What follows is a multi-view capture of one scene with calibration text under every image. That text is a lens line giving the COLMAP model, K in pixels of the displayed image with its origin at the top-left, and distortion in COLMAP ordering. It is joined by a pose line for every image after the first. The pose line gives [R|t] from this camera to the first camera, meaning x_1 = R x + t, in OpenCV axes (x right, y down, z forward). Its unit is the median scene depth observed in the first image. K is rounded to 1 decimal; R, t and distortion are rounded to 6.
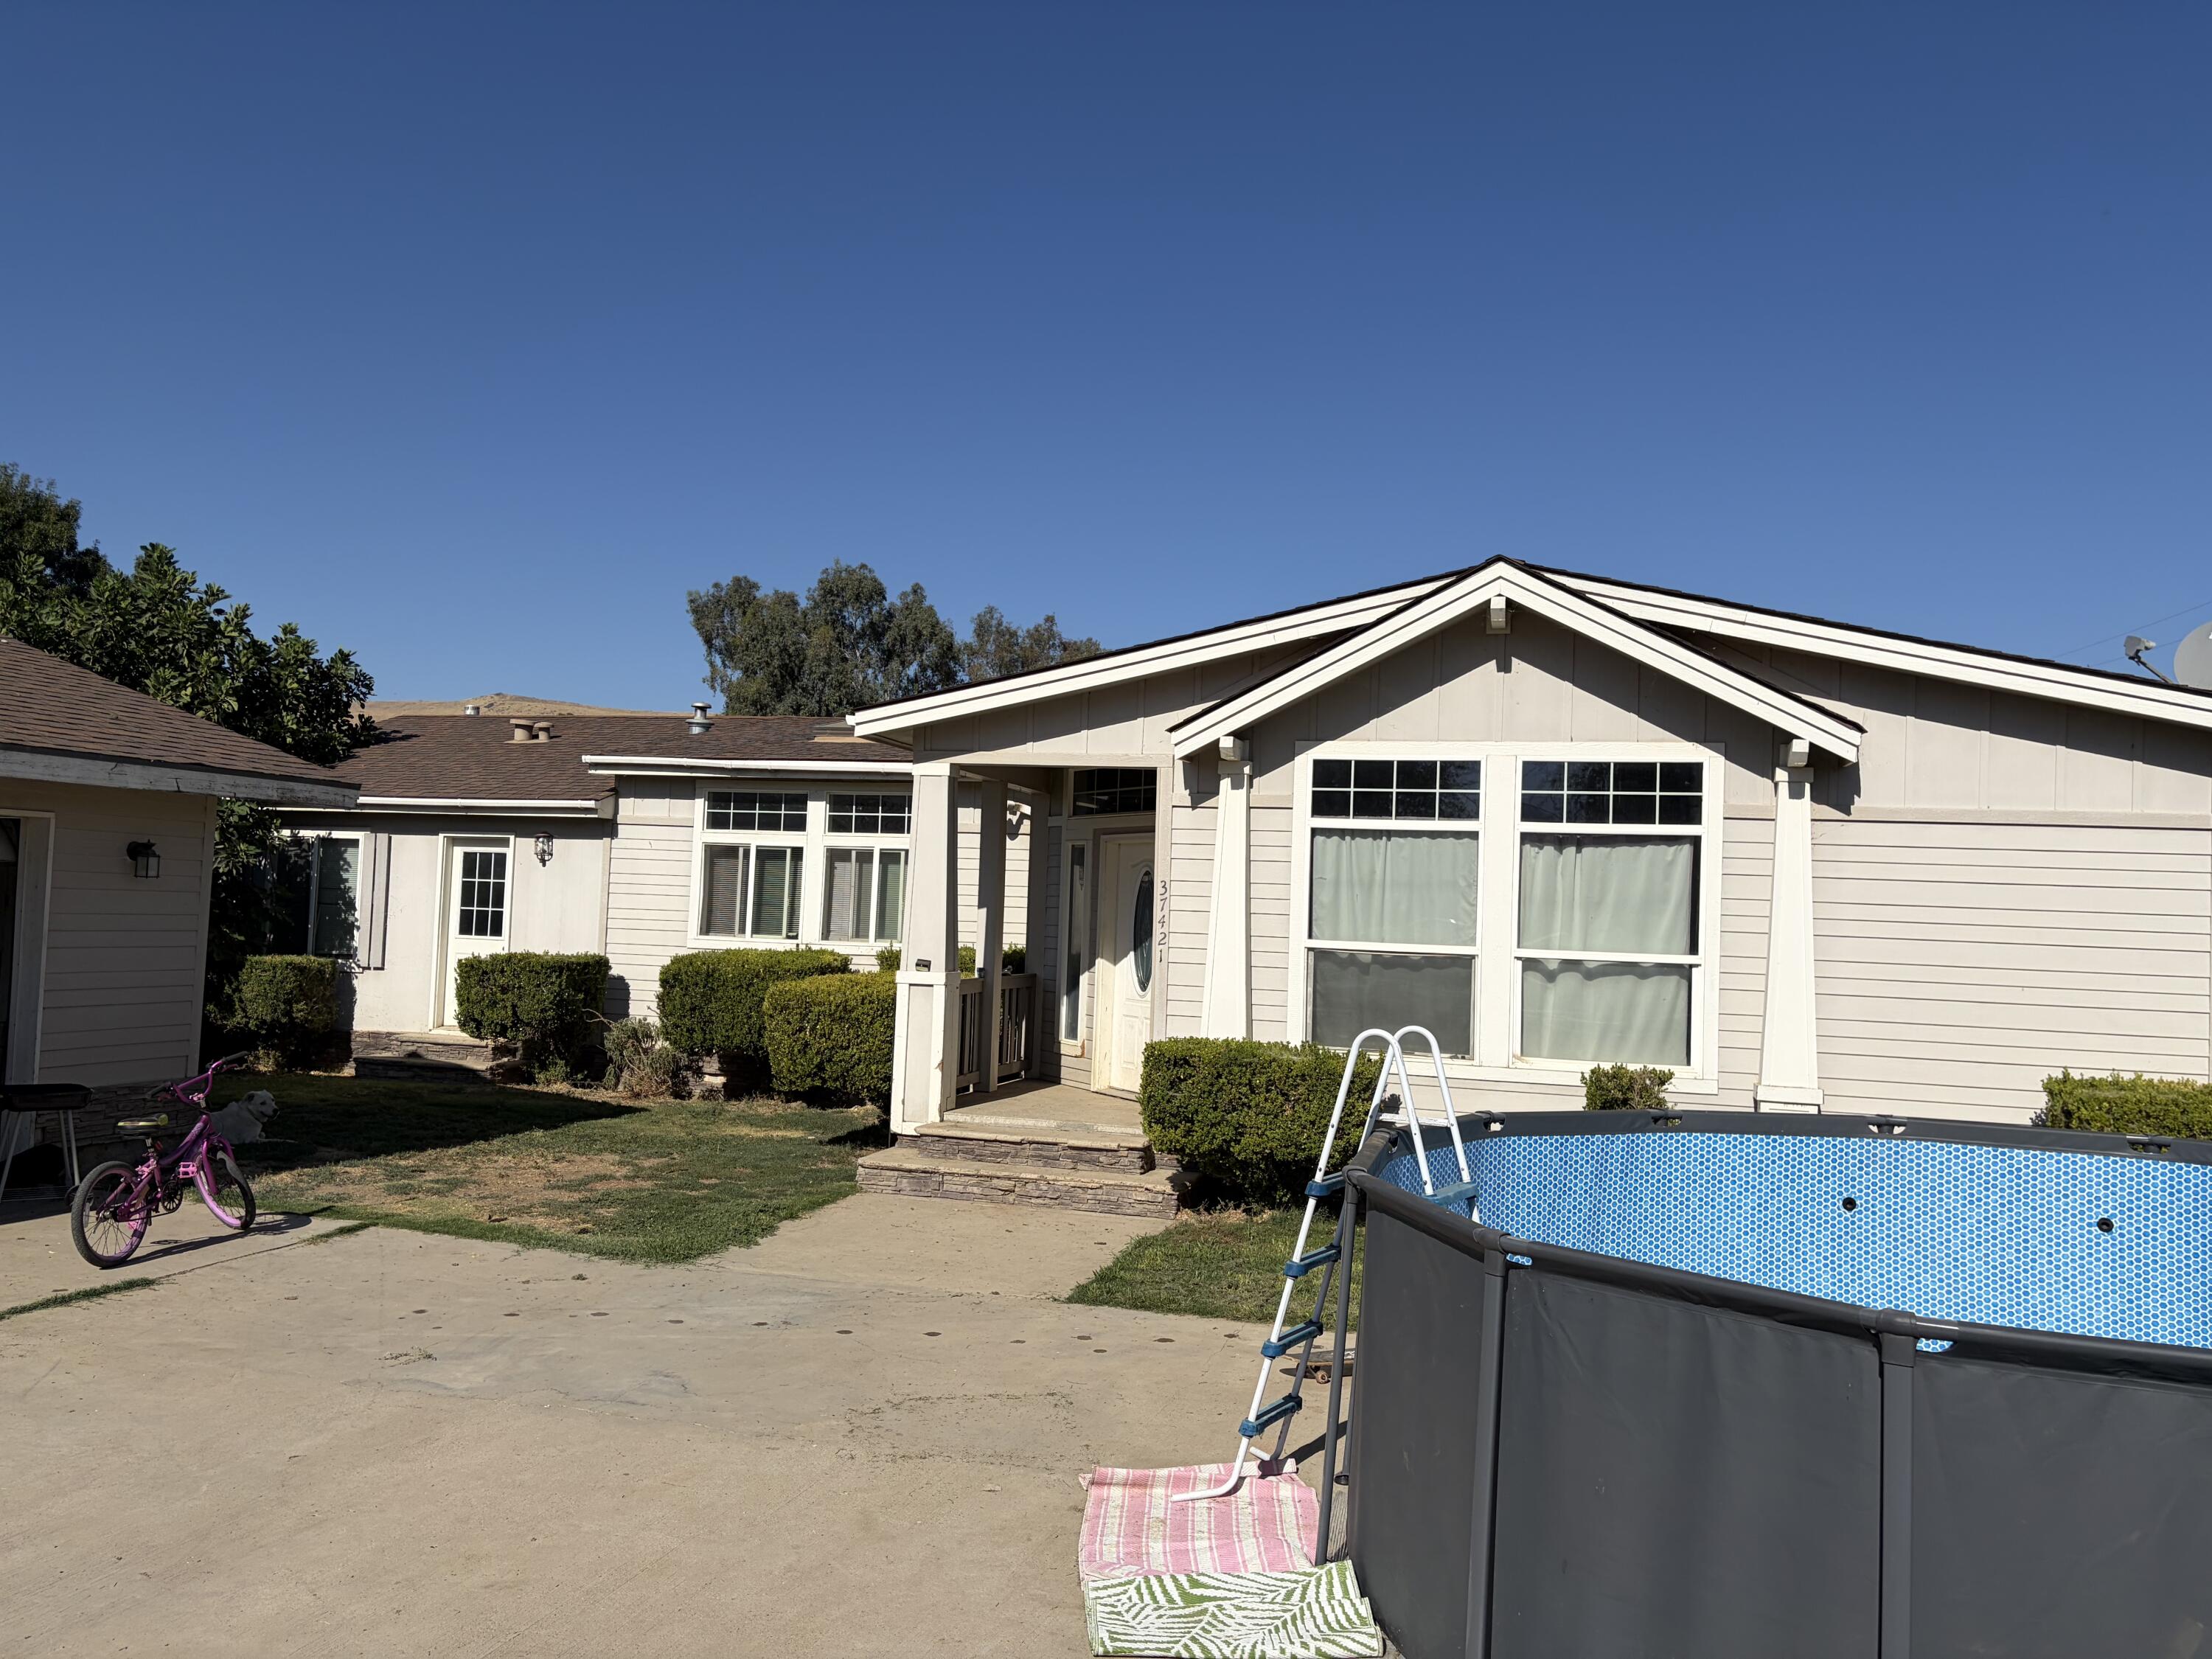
lens RADIAL K [[1670.6, 0, 1150.6], [0, 1670.6, 842.4], [0, 0, 1]] dist [0.041668, -0.048991]
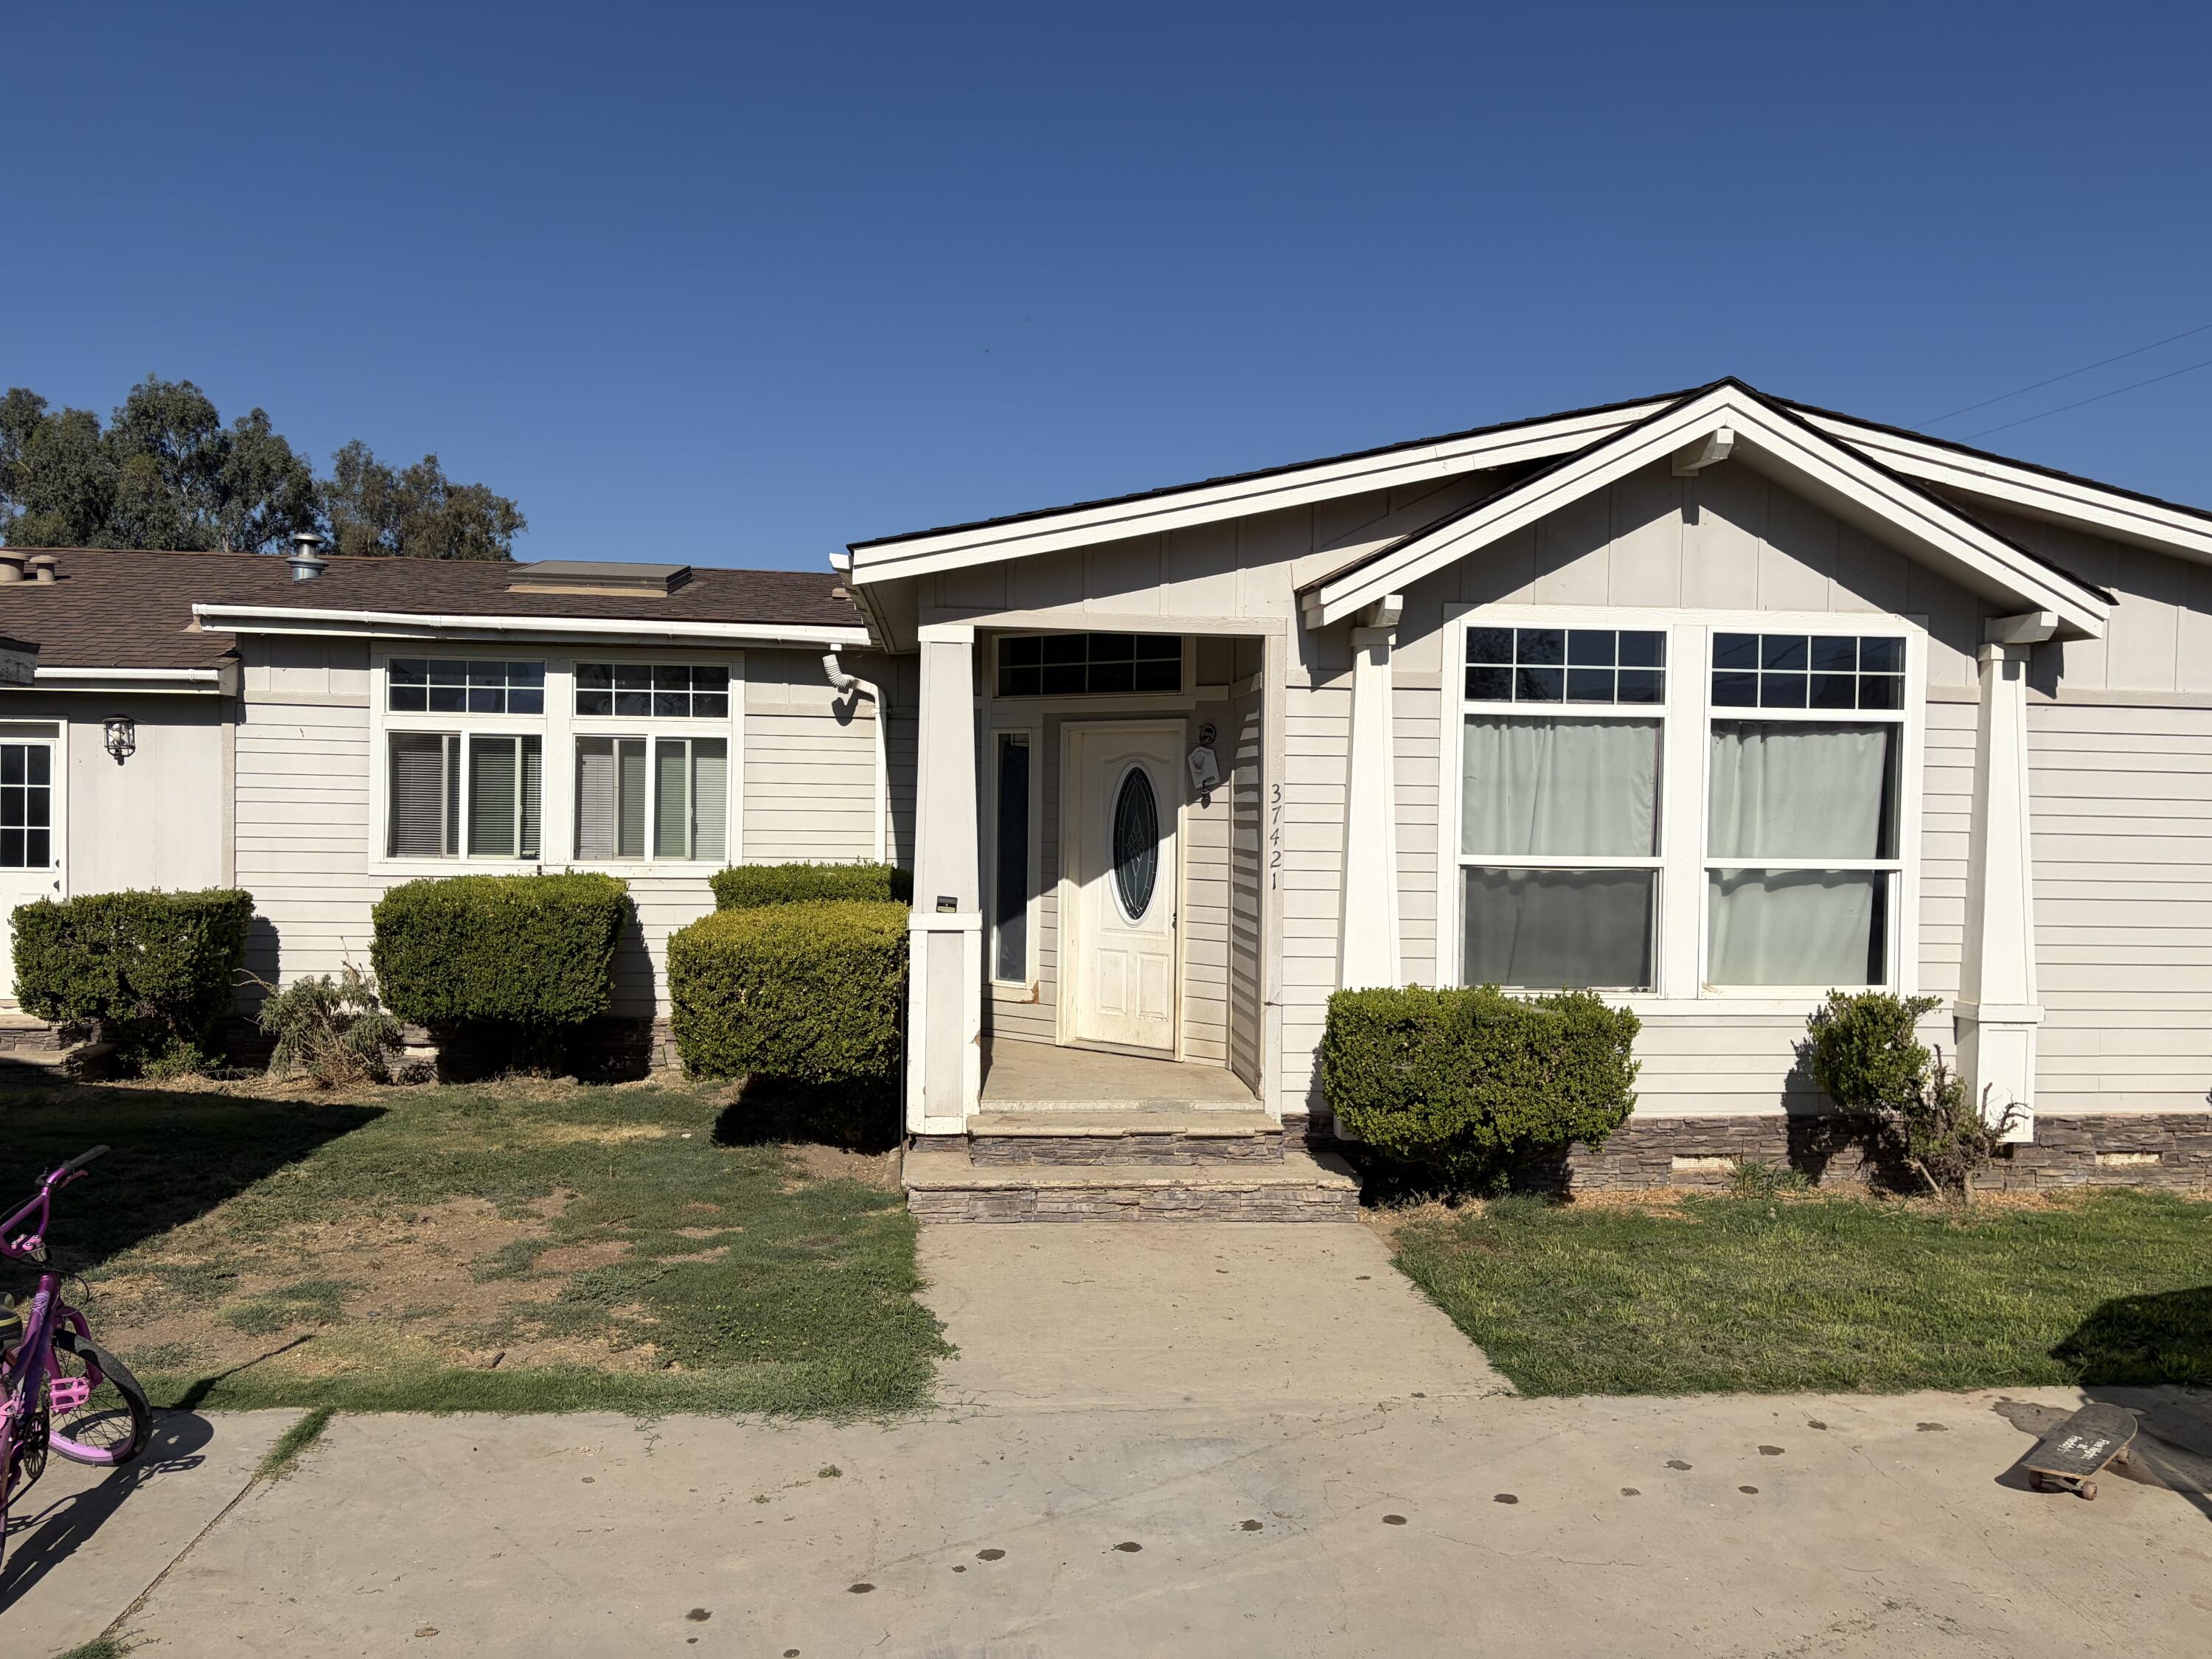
lens RADIAL K [[1670.6, 0, 1153.2], [0, 1670.6, 847.5], [0, 0, 1]] dist [0.041668, -0.048991]
pose [[0.934279, -0.031906, 0.355113, -0.310563], [0.003150, 0.996688, 0.081265, -0.010155], [-0.356529, -0.074805, 0.931285, 0.290943]]
